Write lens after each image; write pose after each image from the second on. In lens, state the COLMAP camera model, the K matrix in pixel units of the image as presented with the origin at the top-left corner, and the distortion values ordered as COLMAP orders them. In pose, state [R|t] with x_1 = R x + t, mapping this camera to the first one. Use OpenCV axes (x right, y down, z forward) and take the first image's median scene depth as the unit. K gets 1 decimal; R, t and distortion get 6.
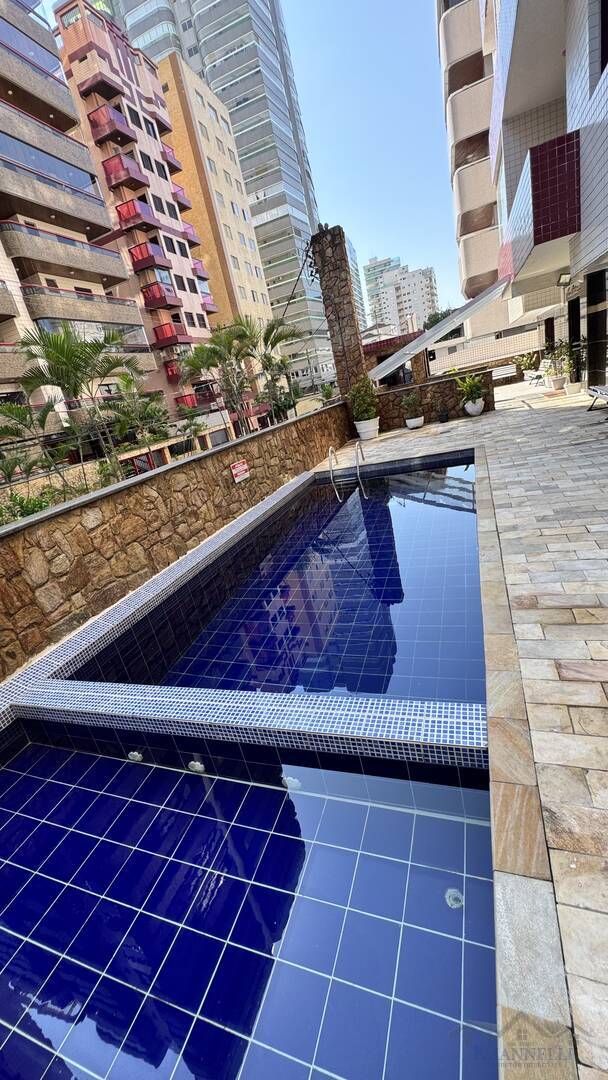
lens RADIAL K [[431.7, 0, 305.9], [0, 431.7, 535.8], [0, 0, 1]] dist [-0.014159, 0.008301]
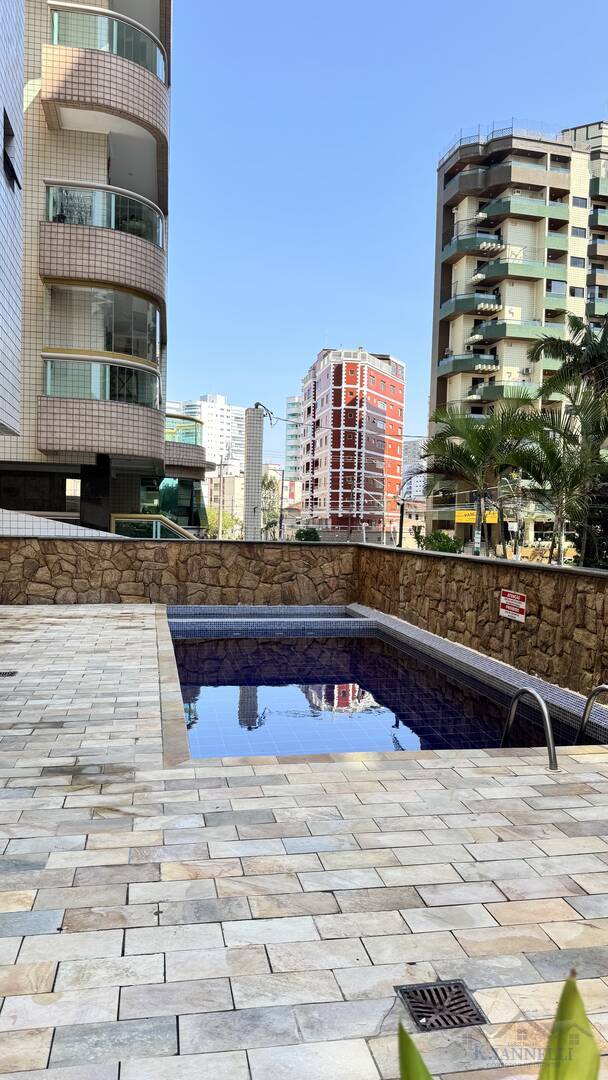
lens RADIAL K [[759.6, 0, 304.0], [0, 759.6, 540.0], [0, 0, 1]] dist [0.049746, -0.083919]
pose [[-0.842790, 0.206143, -0.497202, 0.656447], [-0.012359, 0.916096, 0.400768, -0.685460], [0.538100, 0.343908, -0.769529, 1.646278]]
